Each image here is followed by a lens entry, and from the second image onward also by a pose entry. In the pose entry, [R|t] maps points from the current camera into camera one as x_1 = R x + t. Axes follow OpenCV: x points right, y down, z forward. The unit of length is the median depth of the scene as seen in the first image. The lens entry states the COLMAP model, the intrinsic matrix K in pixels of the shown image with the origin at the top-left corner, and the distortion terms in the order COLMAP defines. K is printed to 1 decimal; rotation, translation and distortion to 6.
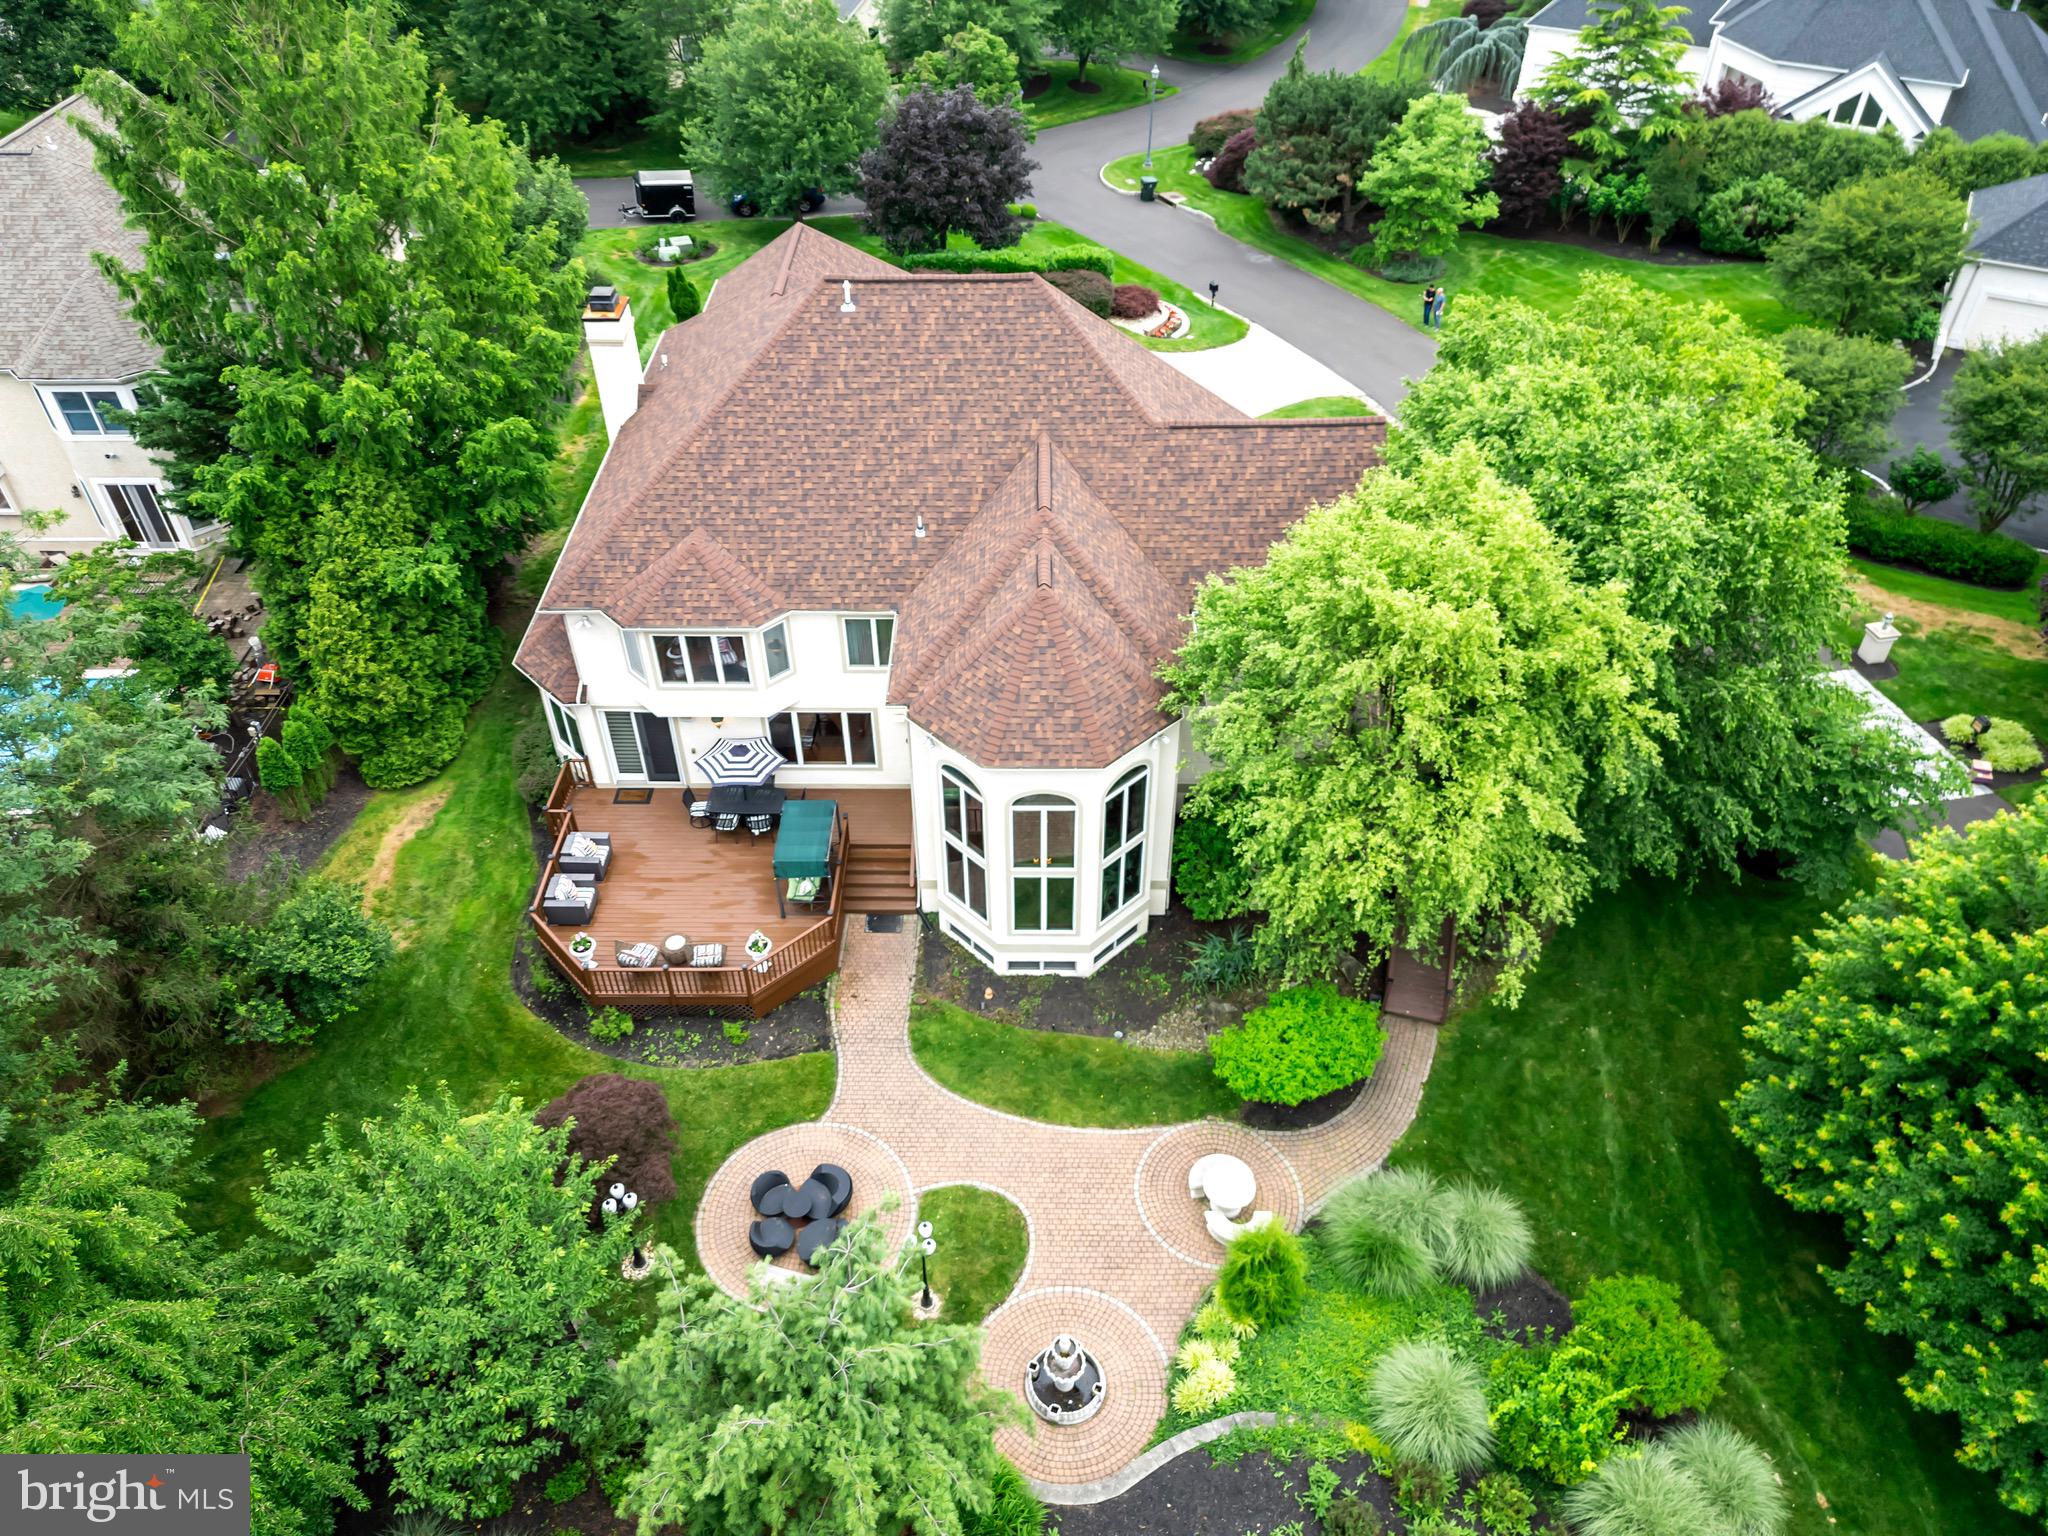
lens RADIAL K [[1429.9, 0, 1024.0], [0, 1429.9, 768.0], [0, 0, 1]] dist [0.048047, -0.050745]
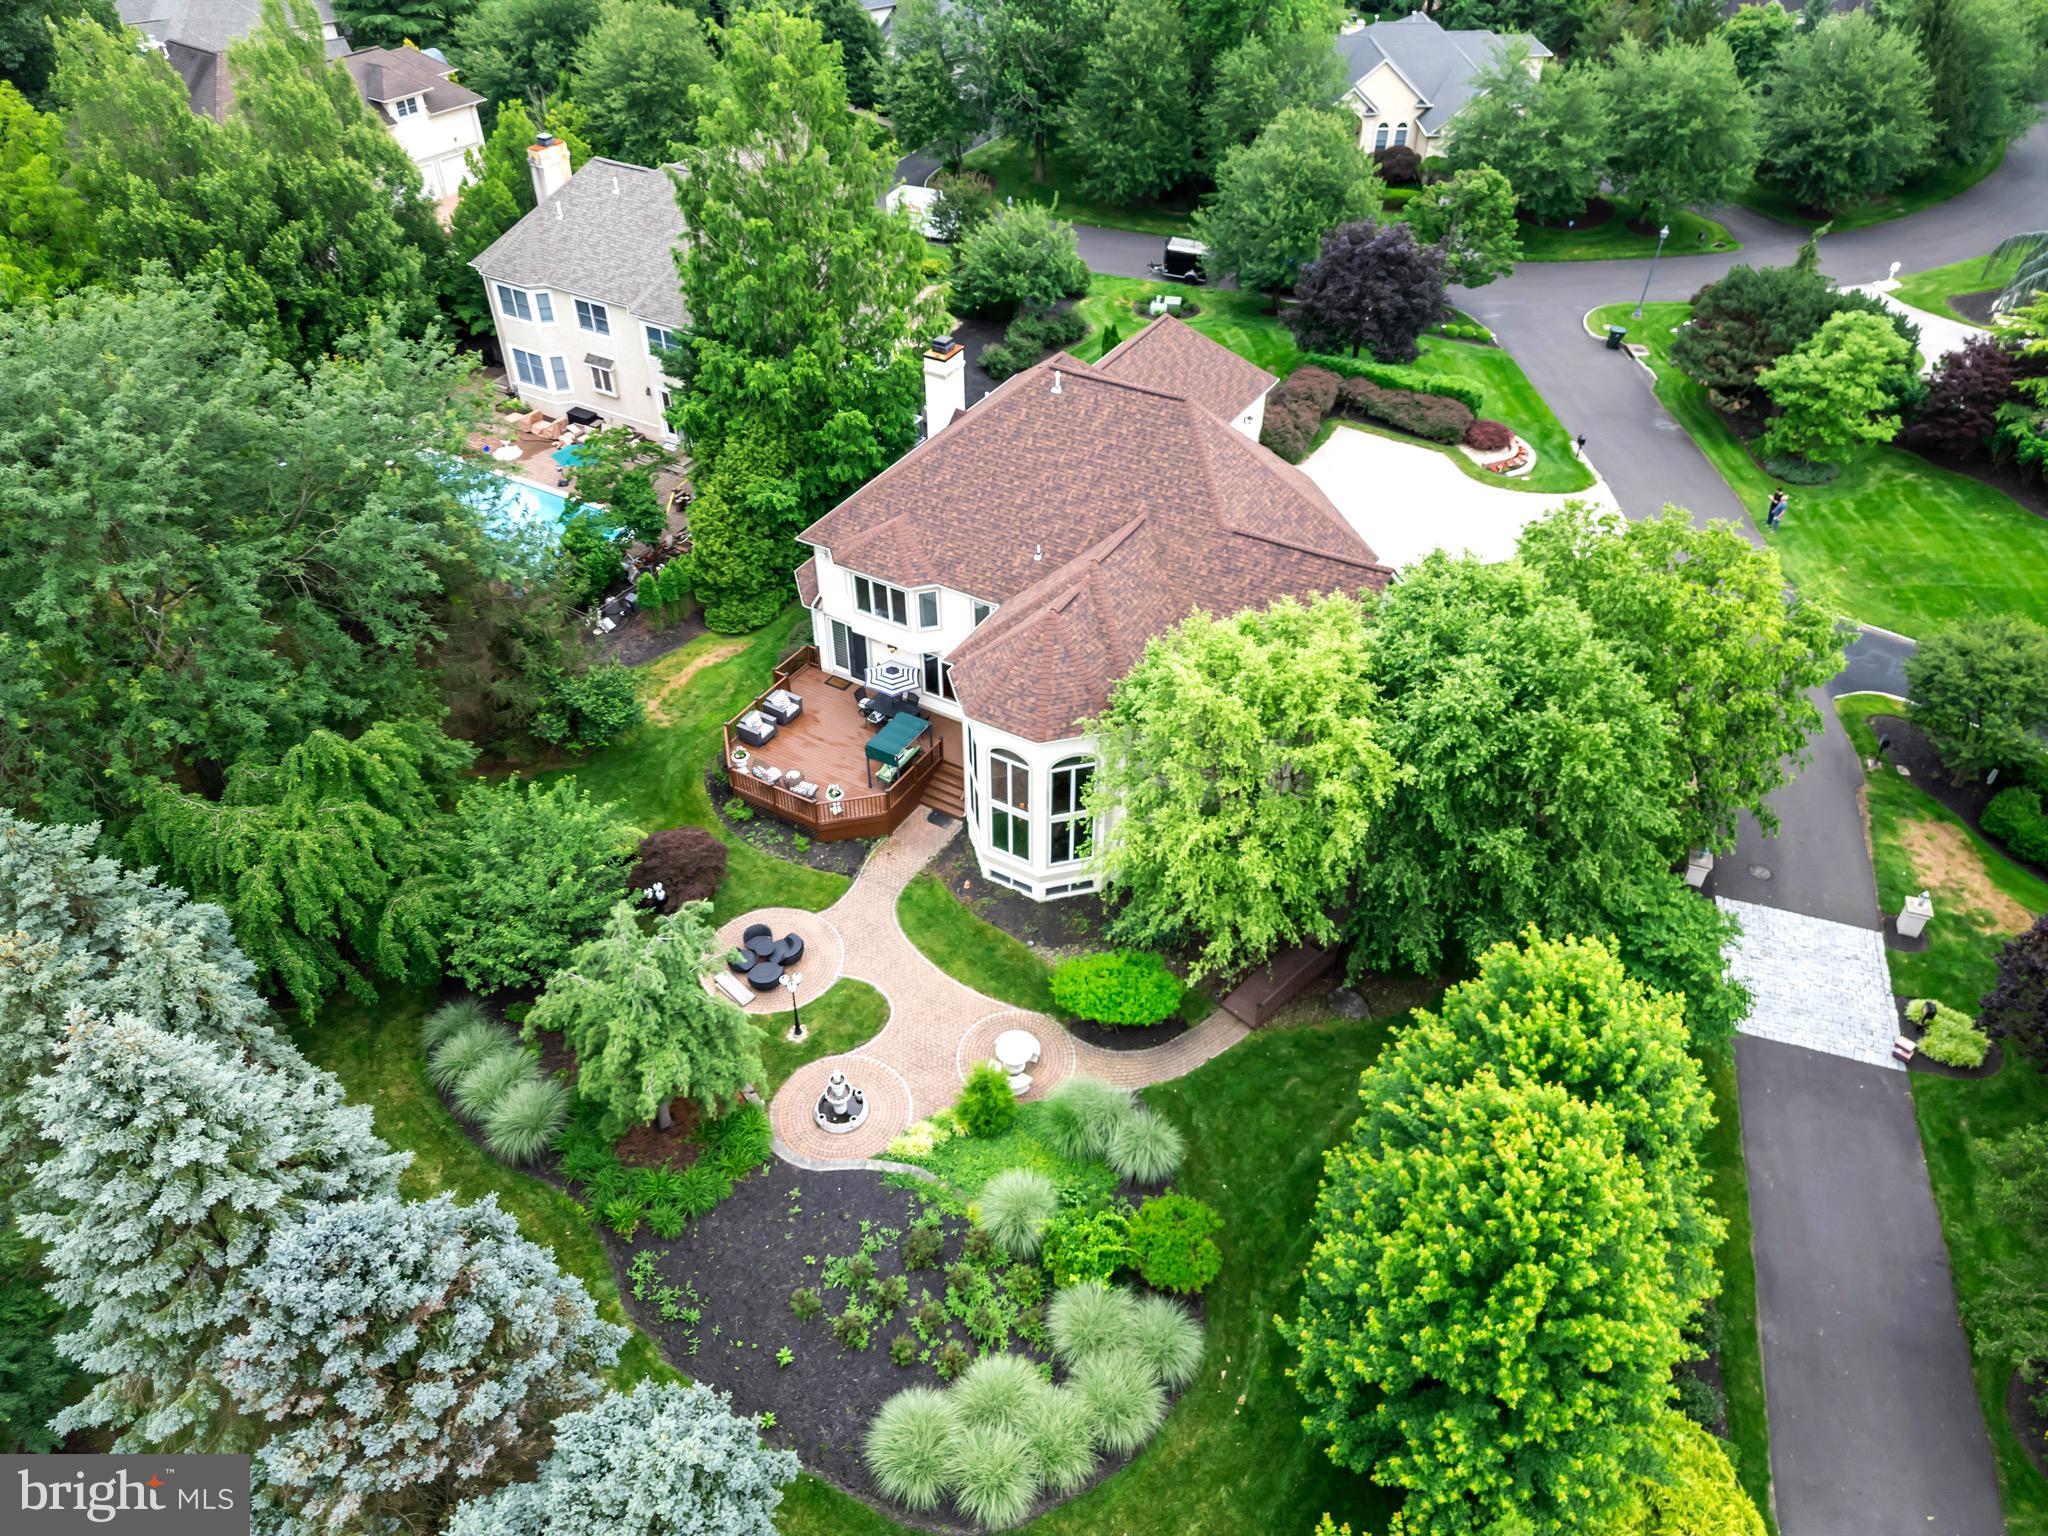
lens RADIAL K [[1429.9, 0, 1024.0], [0, 1429.9, 768.0], [0, 0, 1]] dist [0.048047, -0.050745]
pose [[0.866895, 0.323696, -0.379097, 0.493019], [-0.329857, 0.942673, 0.050614, -0.036394], [0.373748, 0.081171, 0.923972, -0.260729]]
